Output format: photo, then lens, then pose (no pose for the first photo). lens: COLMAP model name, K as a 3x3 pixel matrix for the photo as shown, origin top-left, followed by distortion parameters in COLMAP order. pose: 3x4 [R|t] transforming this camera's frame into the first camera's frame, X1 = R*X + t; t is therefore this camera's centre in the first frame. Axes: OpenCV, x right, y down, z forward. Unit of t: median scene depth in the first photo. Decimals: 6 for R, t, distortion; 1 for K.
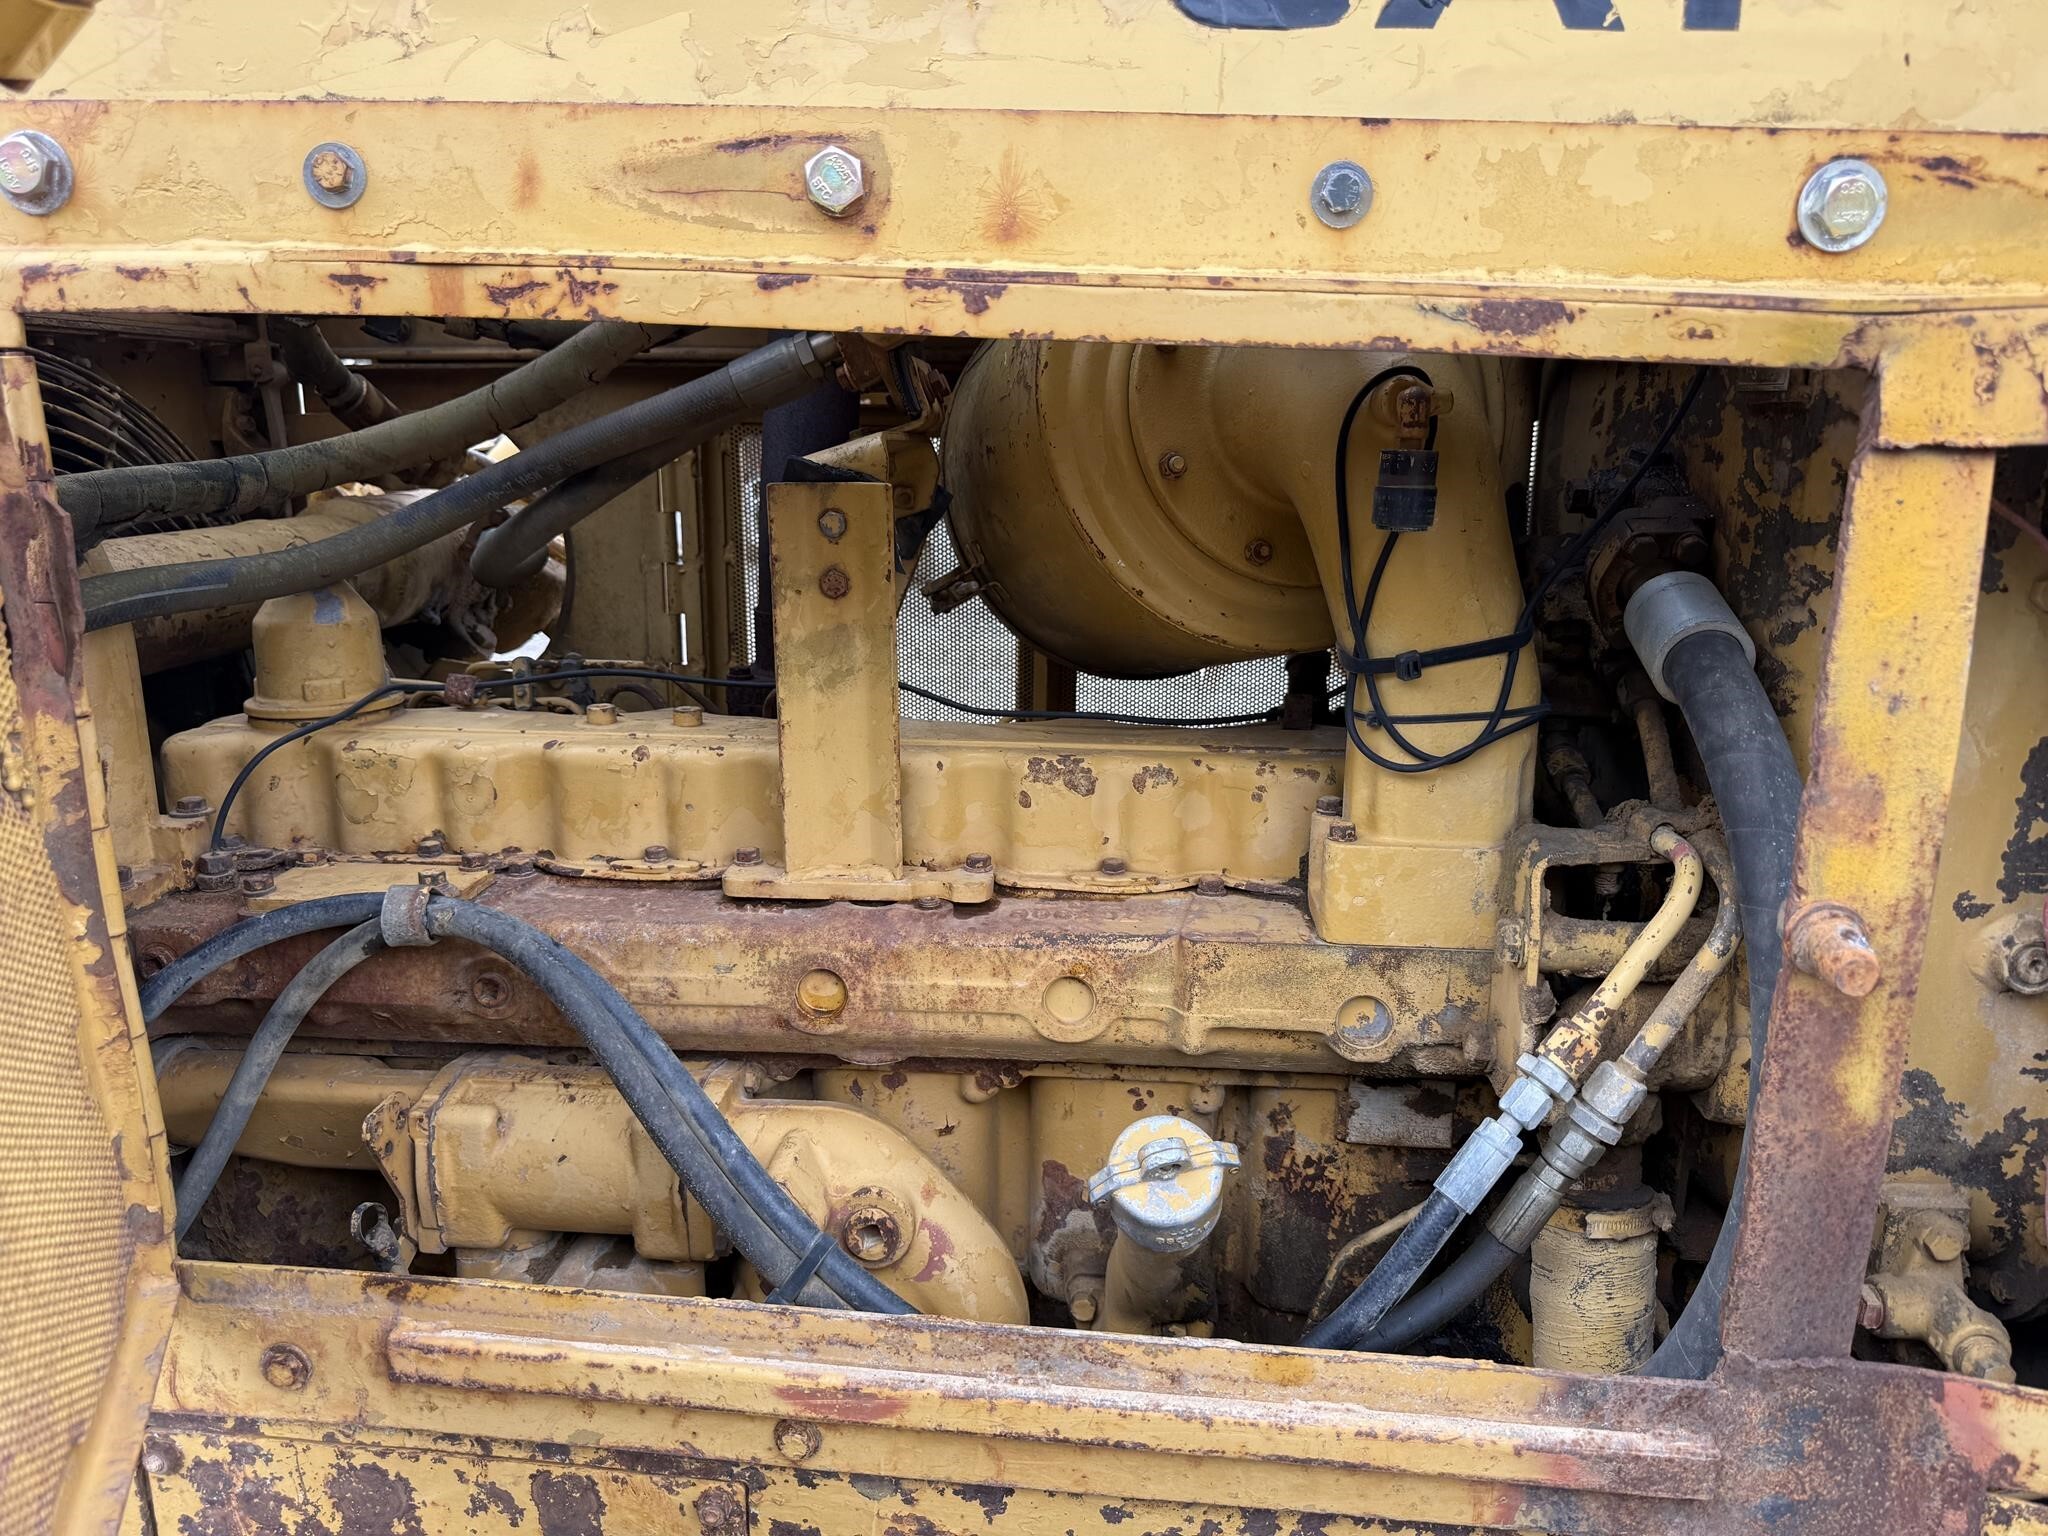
lens RADIAL K [[1458.3, 0, 1024.1], [0, 1458.3, 765.9], [0, 0, 1]] dist [-0.003833, -0.001794]
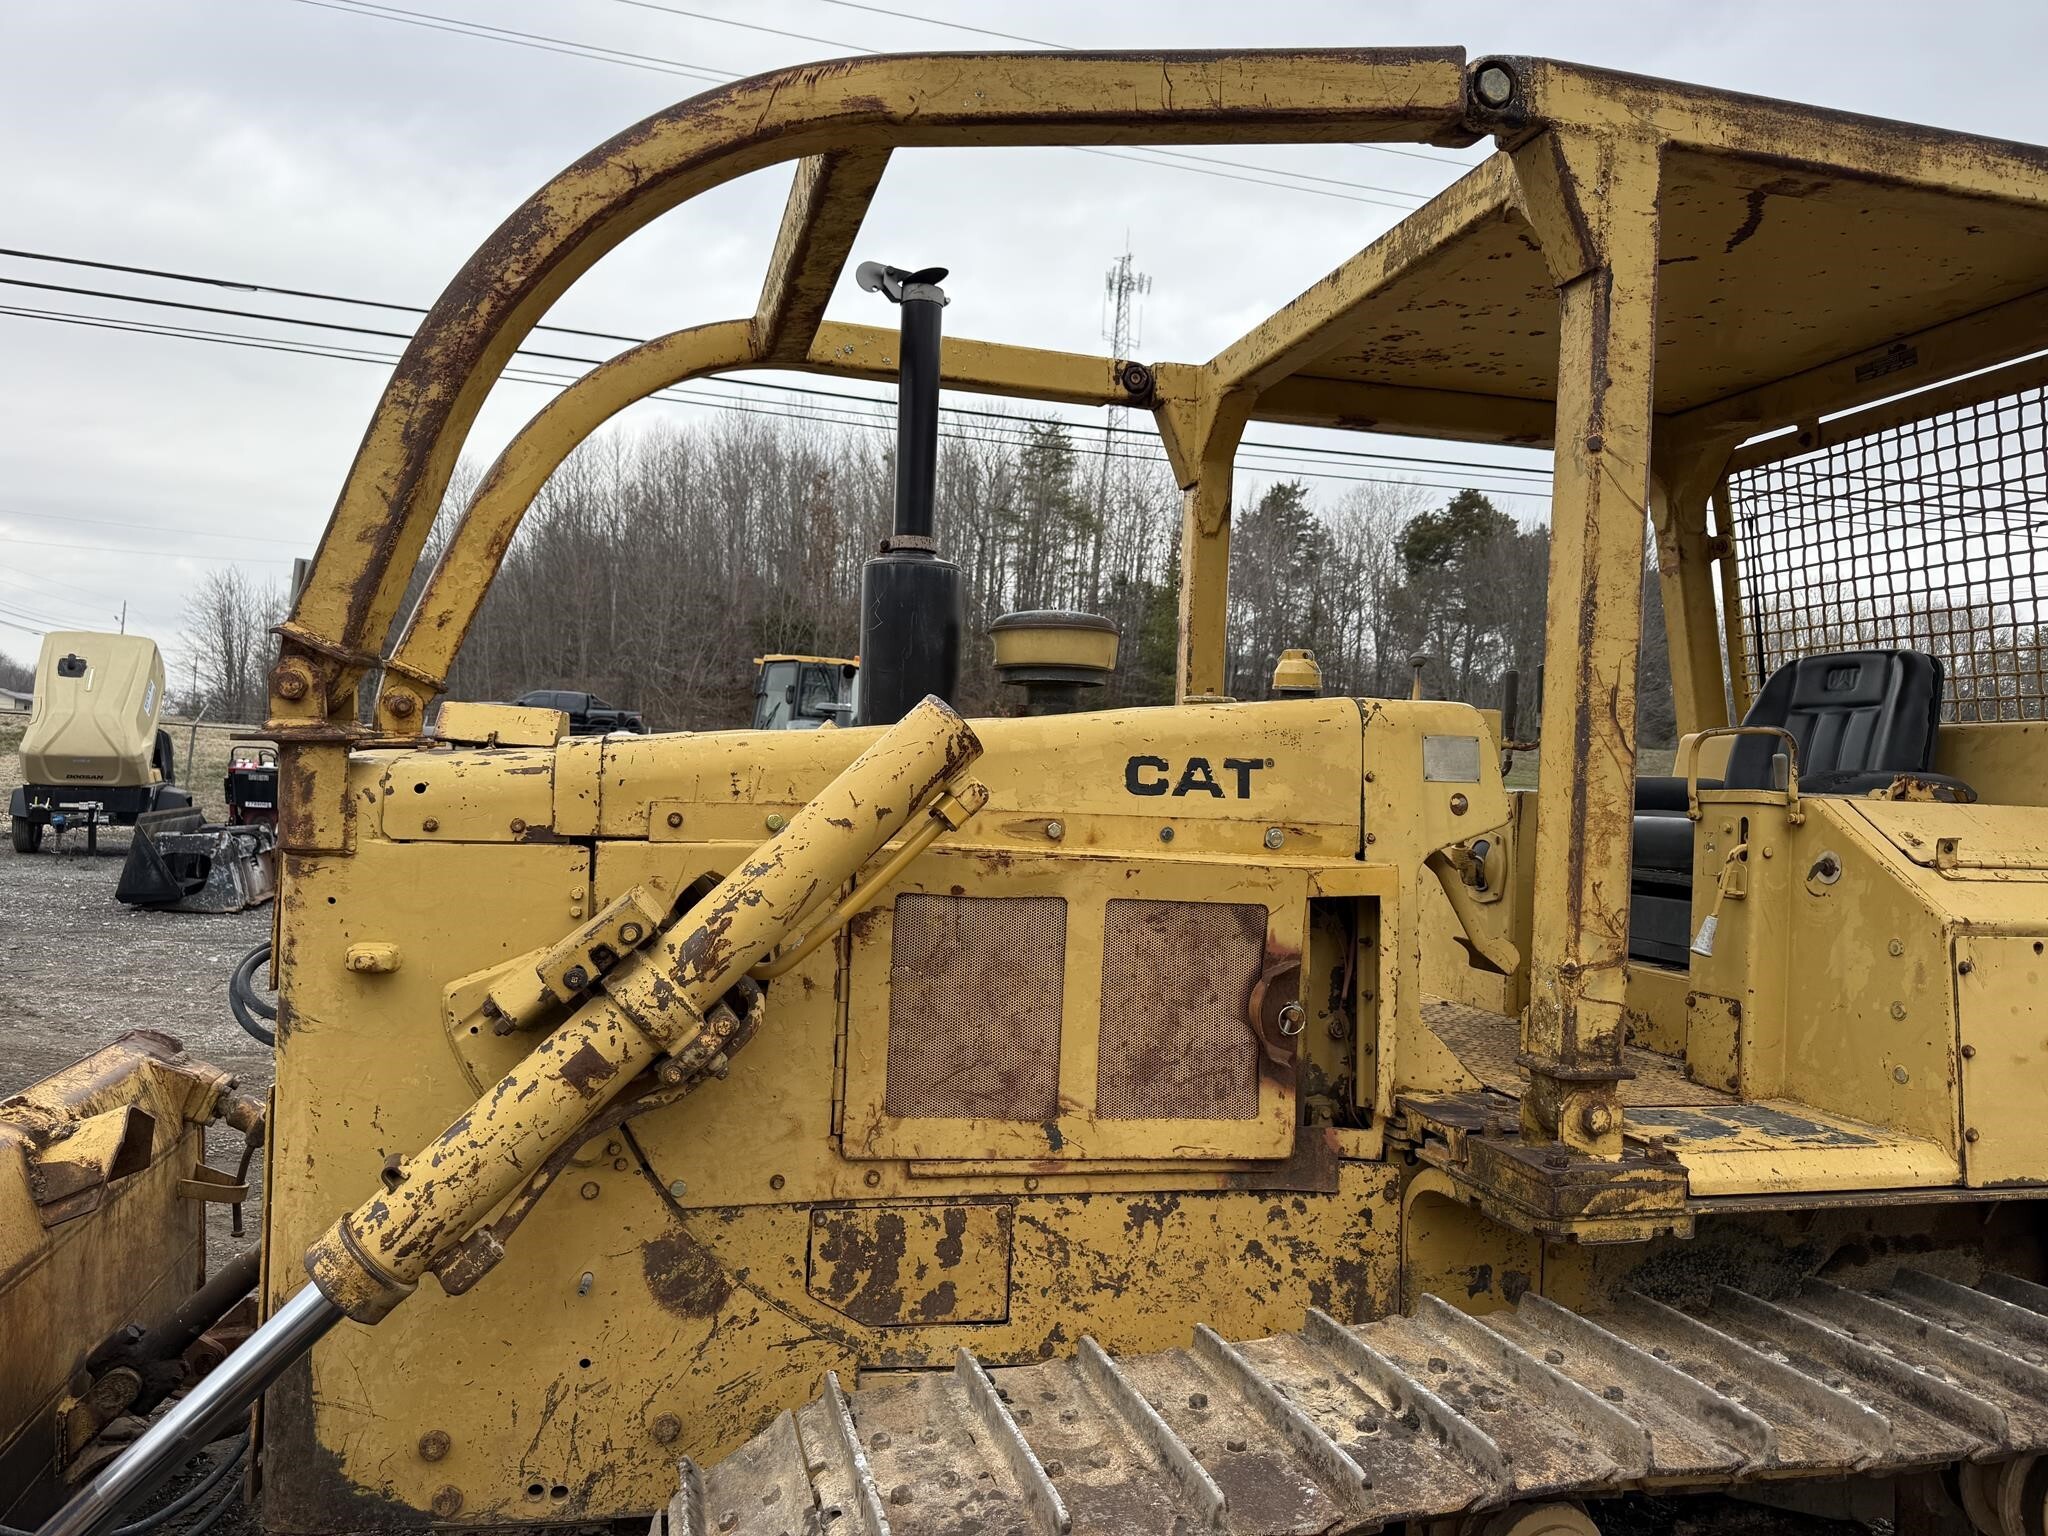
lens RADIAL K [[1435.8, 0, 1018.4], [0, 1435.8, 774.1], [0, 0, 1]] dist [0.150413, -0.284275]
pose [[0.944857, 0.023736, 0.326621, -1.290810], [0.049578, 0.975506, -0.214314, 0.253240], [-0.323708, 0.218689, 0.920537, -2.265988]]
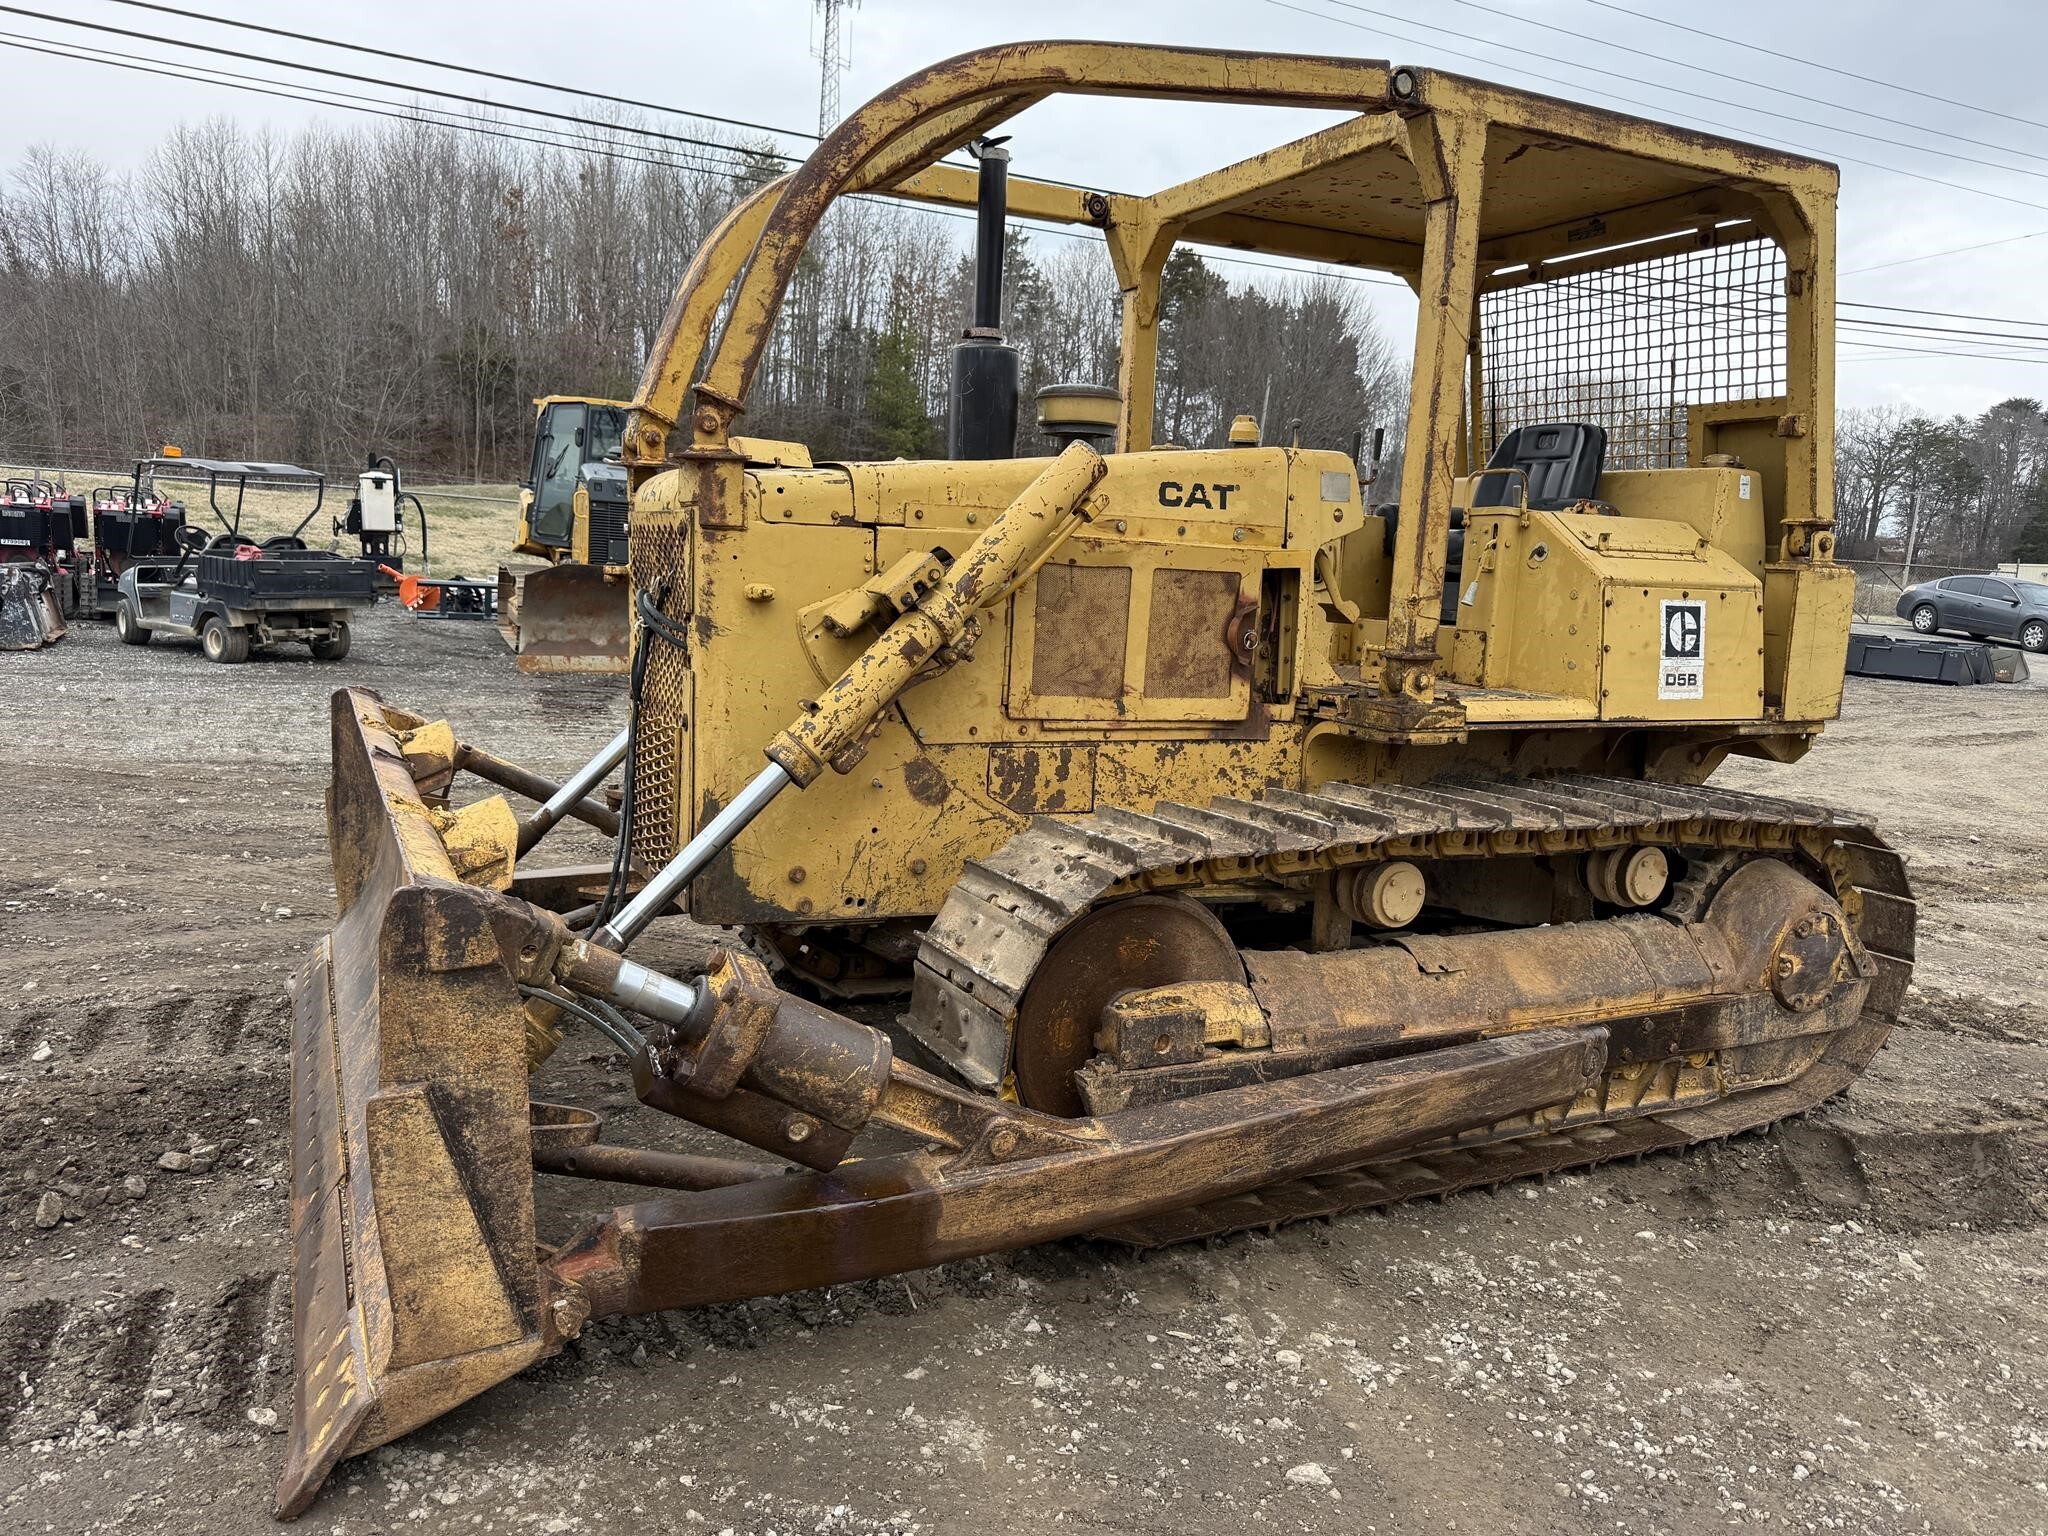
lens RADIAL K [[1433.7, 0, 1036.8], [0, 1433.7, 767.7], [0, 0, 1]] dist [0.141678, -0.246186]
pose [[0.855180, -0.050906, 0.515825, -3.318537], [0.083385, 0.995715, -0.039978, 0.791089], [-0.511580, 0.077201, 0.855760, -3.702244]]
